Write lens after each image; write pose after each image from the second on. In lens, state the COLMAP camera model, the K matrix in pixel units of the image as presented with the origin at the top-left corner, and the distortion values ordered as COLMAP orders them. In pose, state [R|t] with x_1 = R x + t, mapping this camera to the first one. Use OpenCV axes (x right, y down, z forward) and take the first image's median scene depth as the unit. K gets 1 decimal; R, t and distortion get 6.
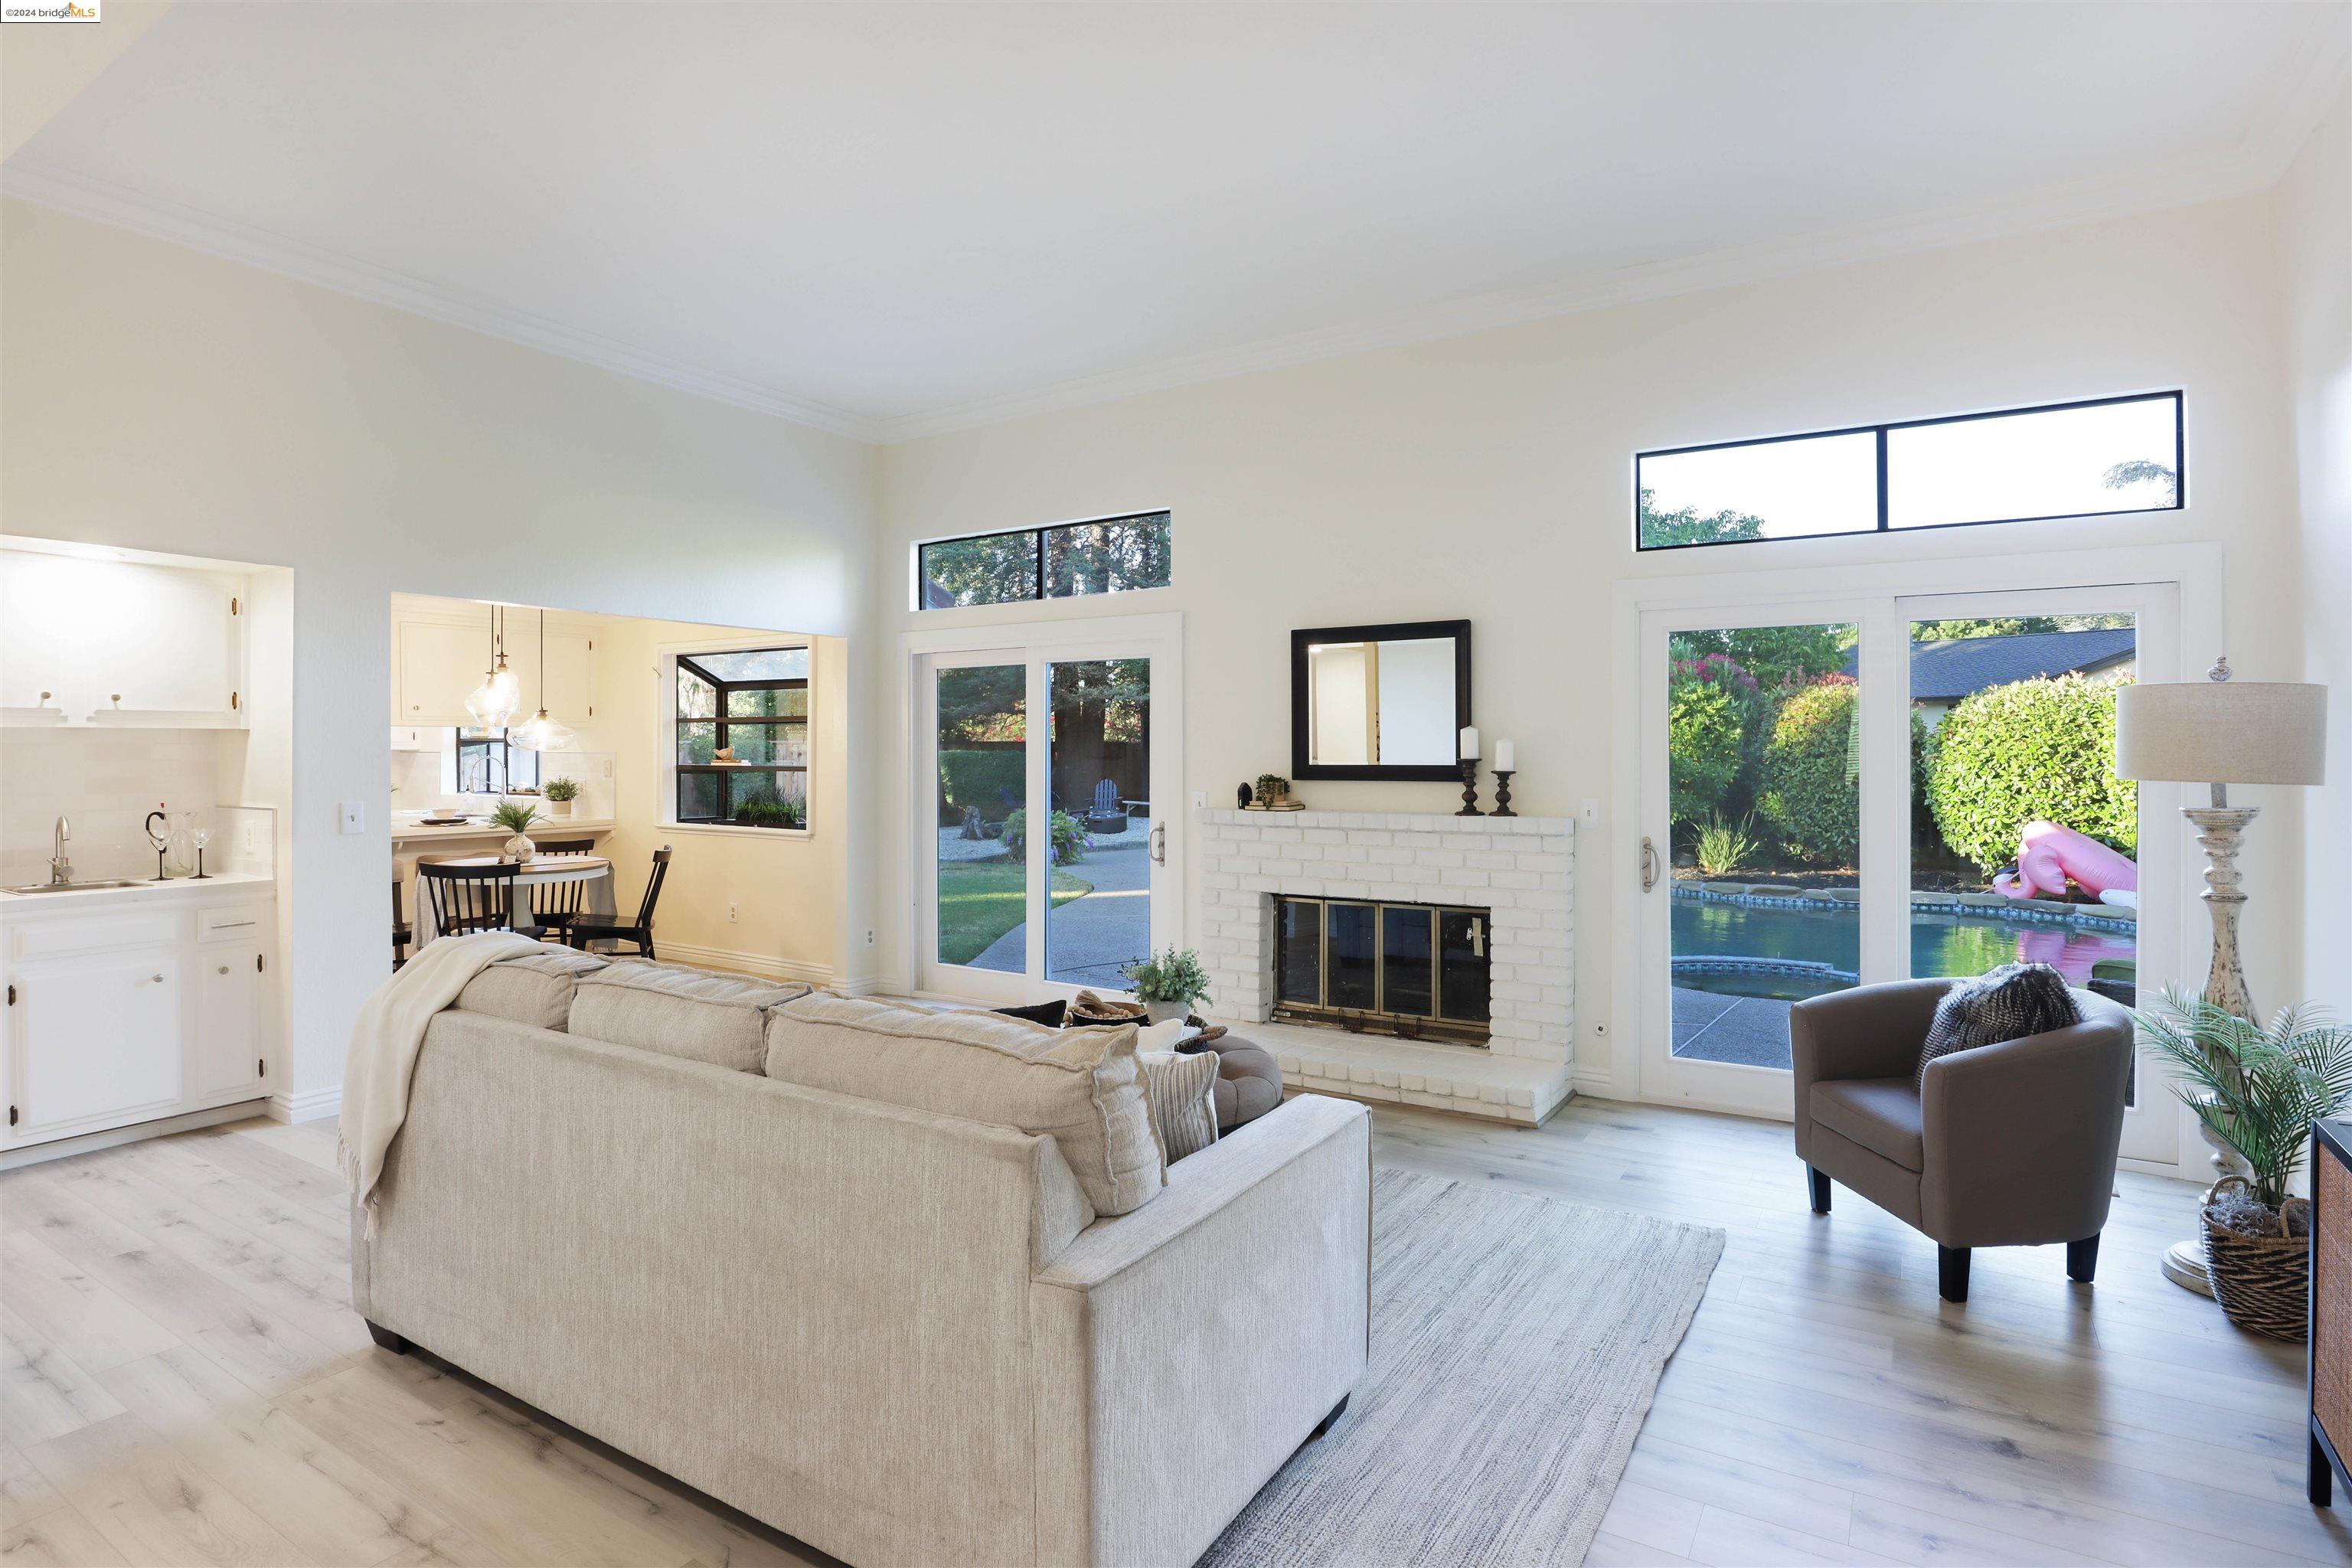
lens RADIAL K [[1202.4, 0, 1188.8], [0, 1202.4, 741.8], [0, 0, 1]] dist [-0.029601, 0.004122]
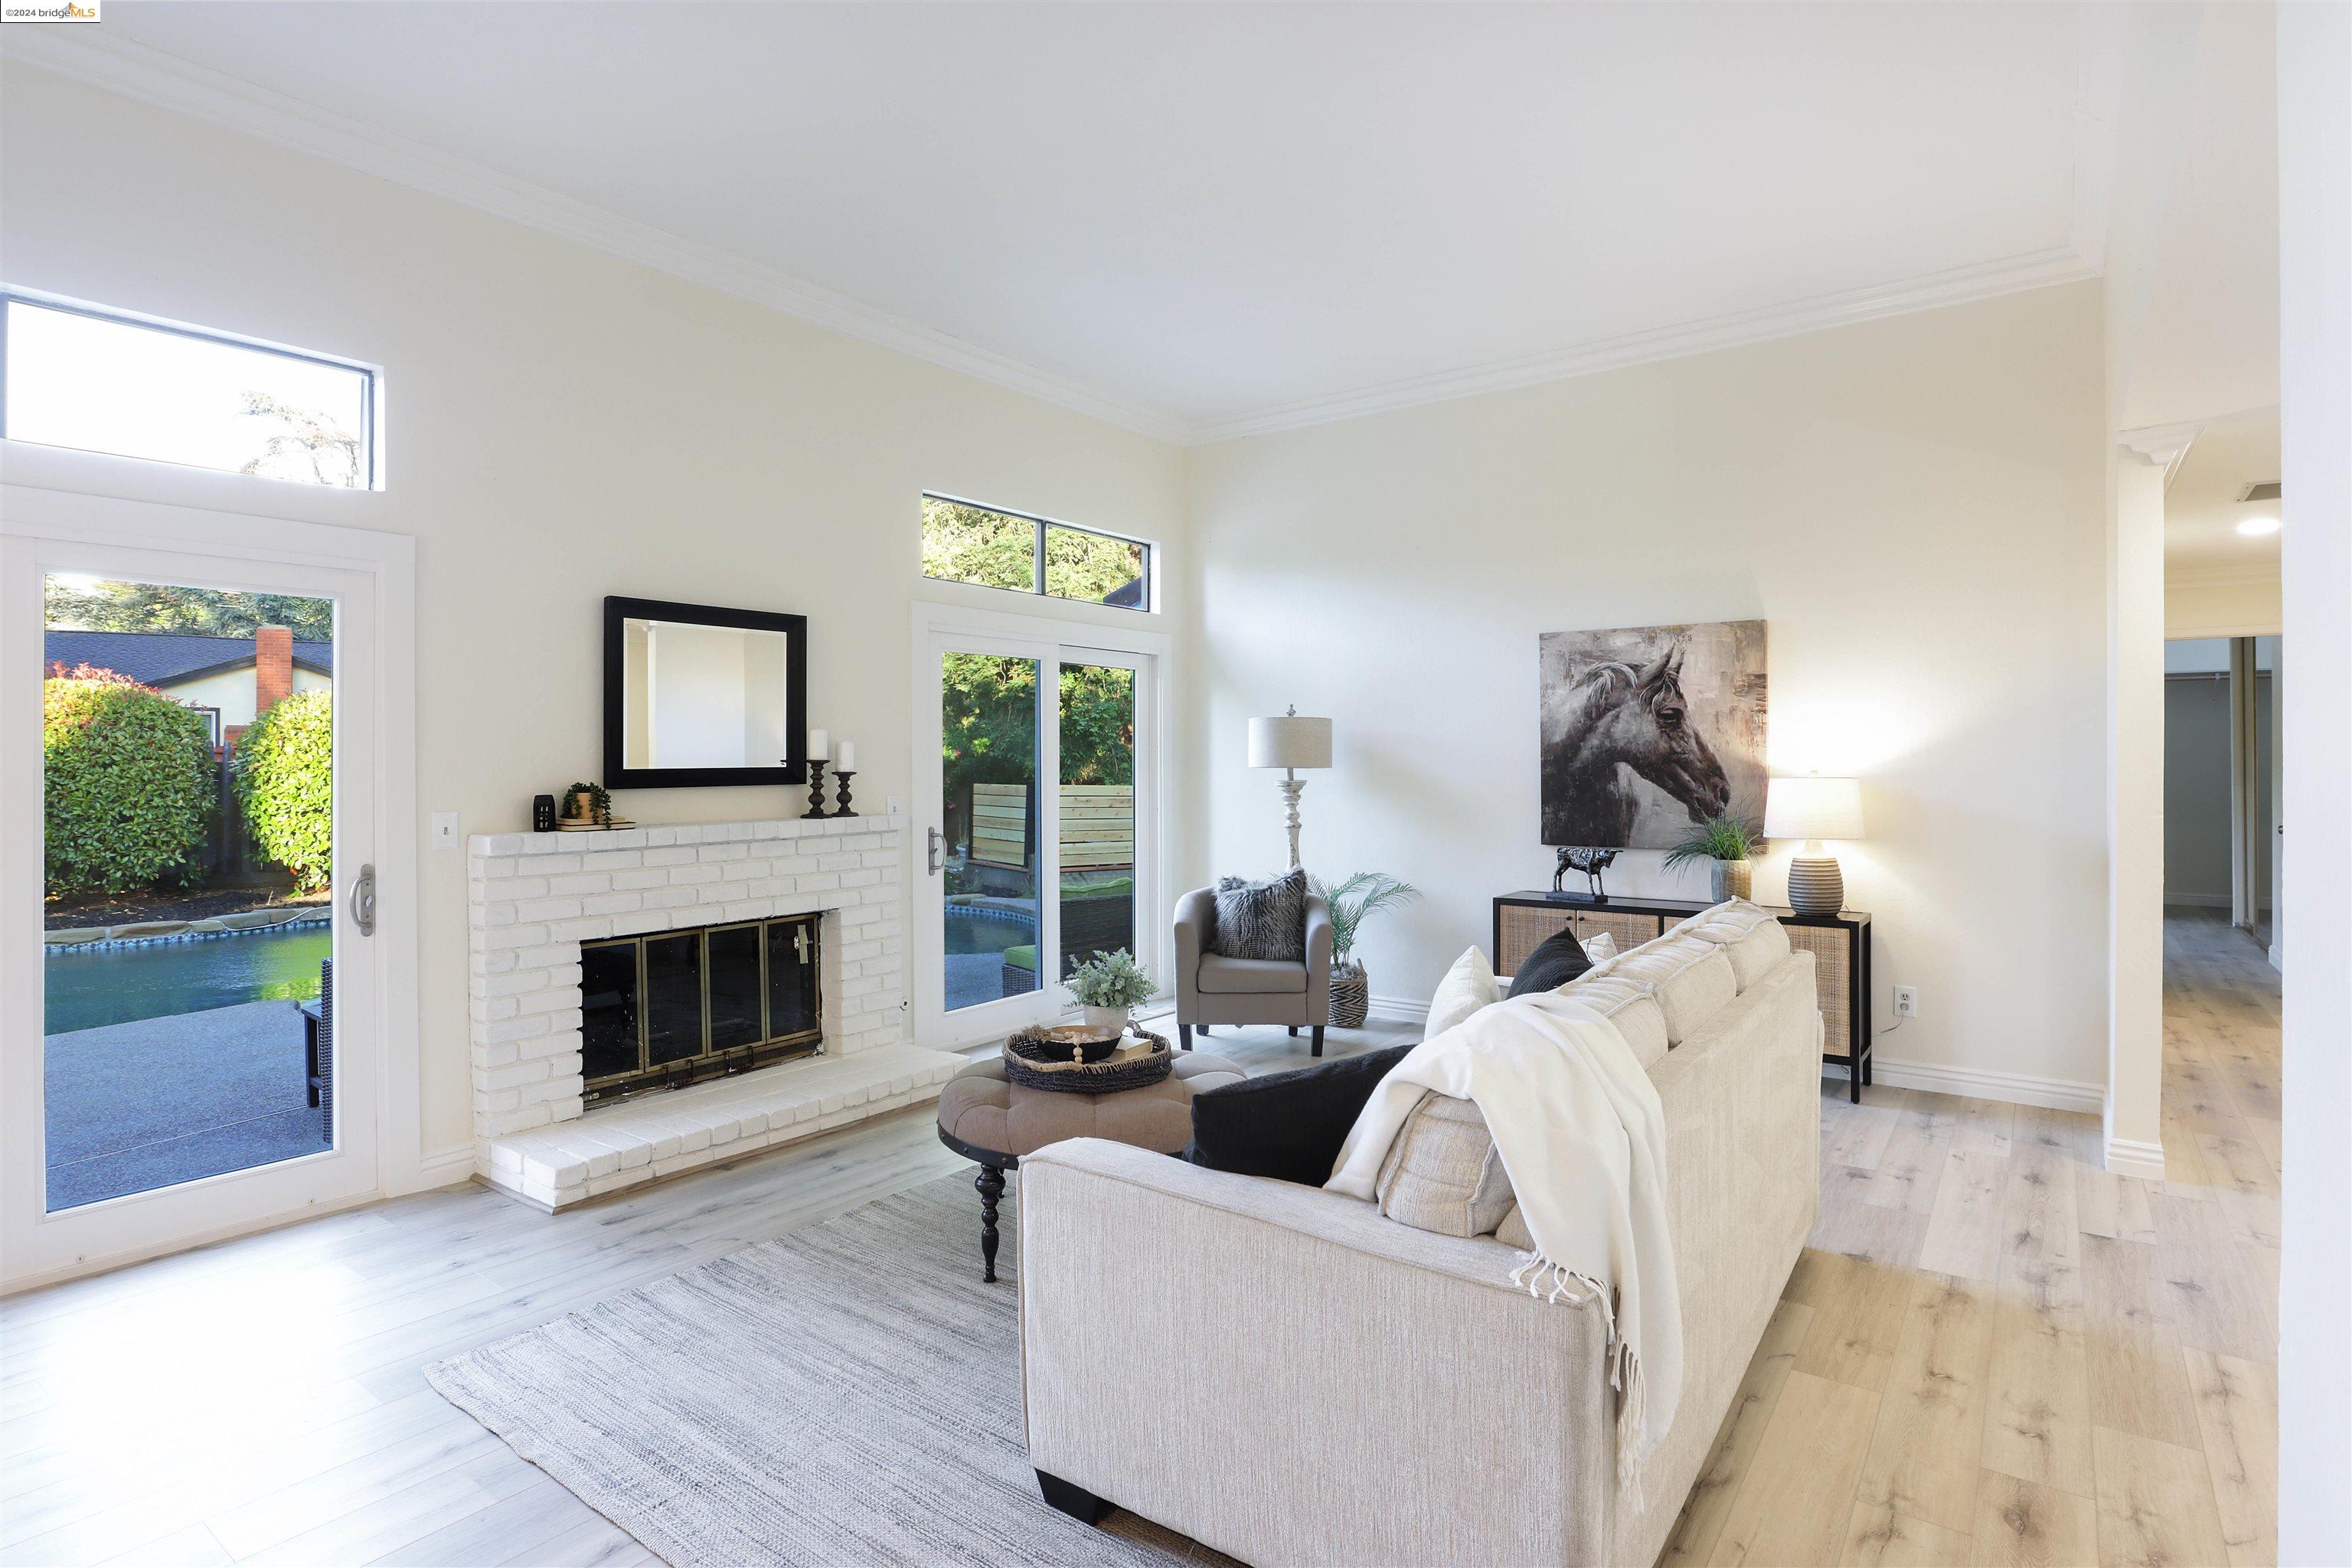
lens RADIAL K [[1202.4, 0, 1168.9], [0, 1202.4, 758.4], [0, 0, 1]] dist [-0.029601, 0.004122]
pose [[0.096389, -0.001037, 0.995343, -0.692820], [-0.003998, 0.999991, 0.001429, 0.010129], [-0.995336, -0.004117, 0.096384, 0.609939]]
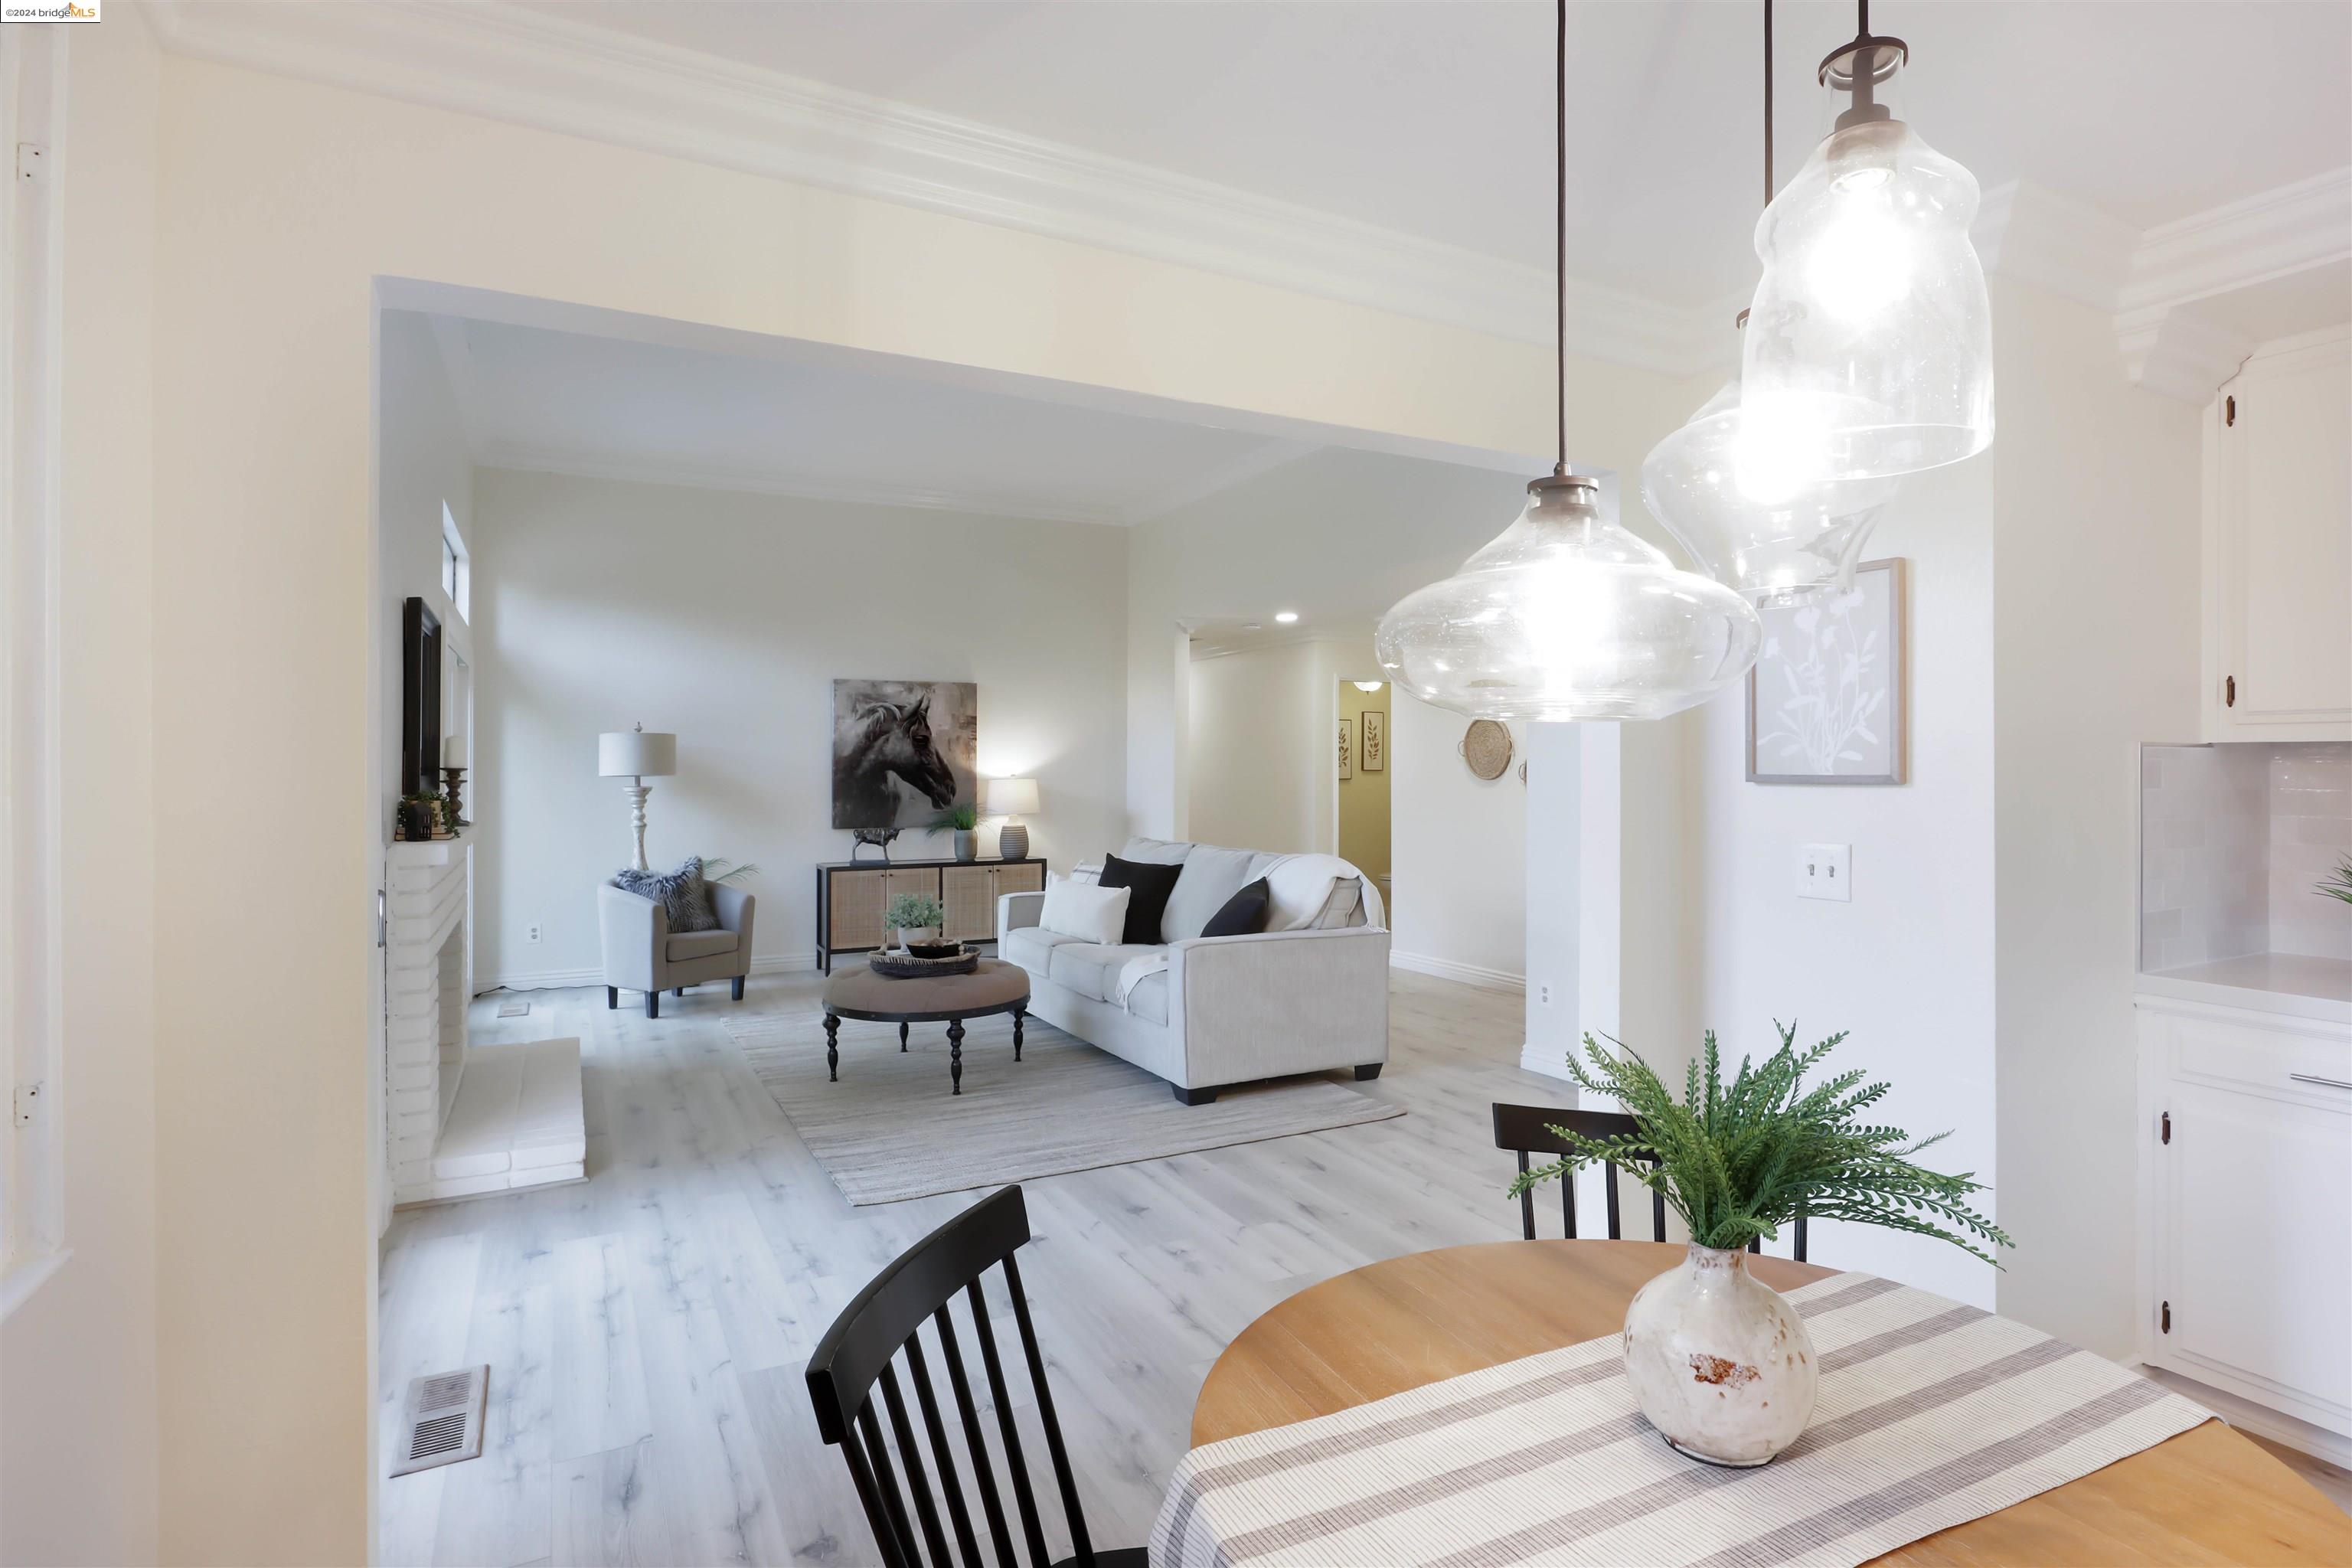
lens RADIAL K [[1202.4, 0, 1168.0], [0, 1202.4, 772.0], [0, 0, 1]] dist [-0.029601, 0.004122]
pose [[-0.847050, 0.000755, 0.531513, -0.754050], [-0.000580, 0.999997, -0.002345, 0.019232], [-0.531513, -0.002295, -0.847047, 1.476210]]
